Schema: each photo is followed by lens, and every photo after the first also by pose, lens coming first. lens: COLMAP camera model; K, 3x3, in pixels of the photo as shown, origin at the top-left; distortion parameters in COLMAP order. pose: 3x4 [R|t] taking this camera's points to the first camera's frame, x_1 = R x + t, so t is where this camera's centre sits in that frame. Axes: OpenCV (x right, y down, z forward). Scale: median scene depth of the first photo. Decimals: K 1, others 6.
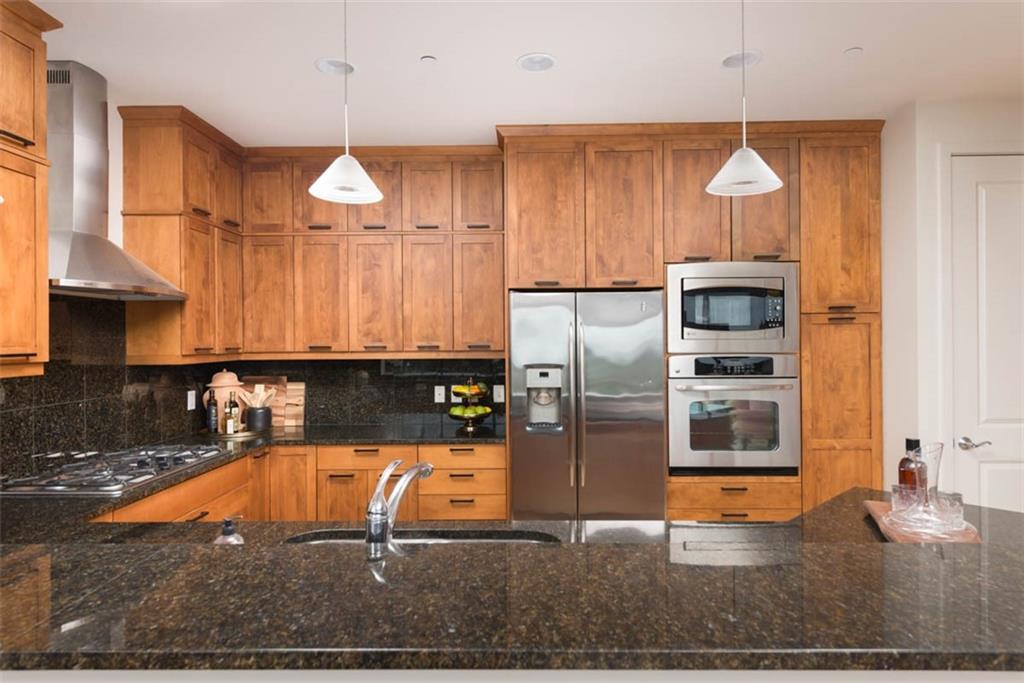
lens RADIAL K [[596.1, 0, 516.4], [0, 596.1, 341.4], [0, 0, 1]] dist [0.035935, -0.027651]
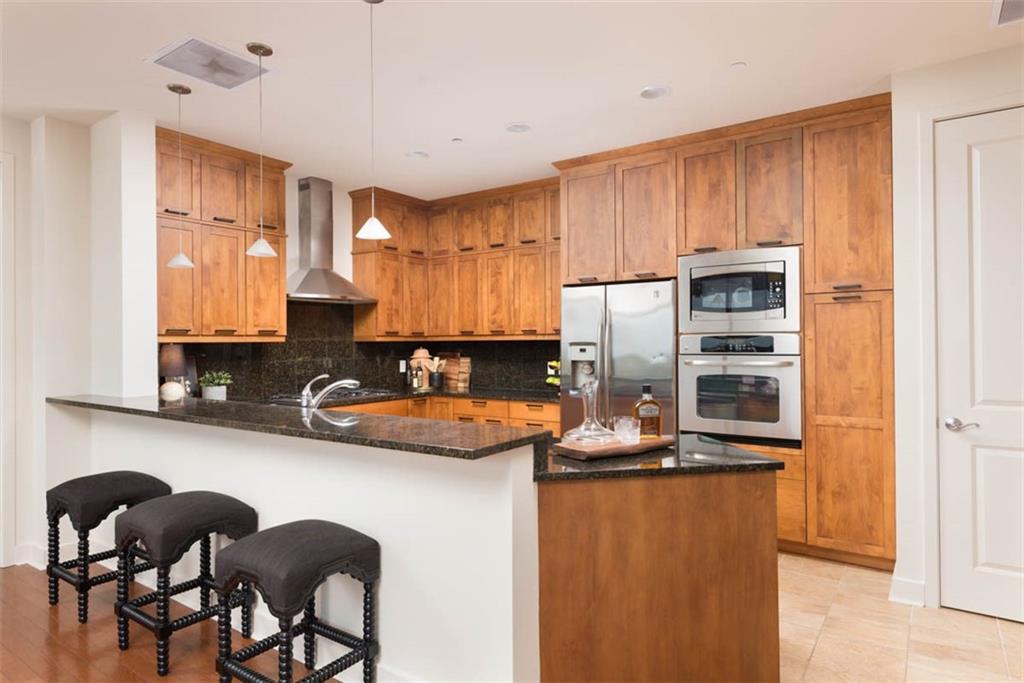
lens RADIAL K [[596.1, 0, 516.4], [0, 596.1, 341.4], [0, 0, 1]] dist [0.035935, -0.027651]
pose [[0.830296, 0.000282, -0.557323, 0.638313], [-0.000255, 1.000000, 0.000126, 0.035770], [0.557323, 0.000038, 0.830296, -0.146588]]
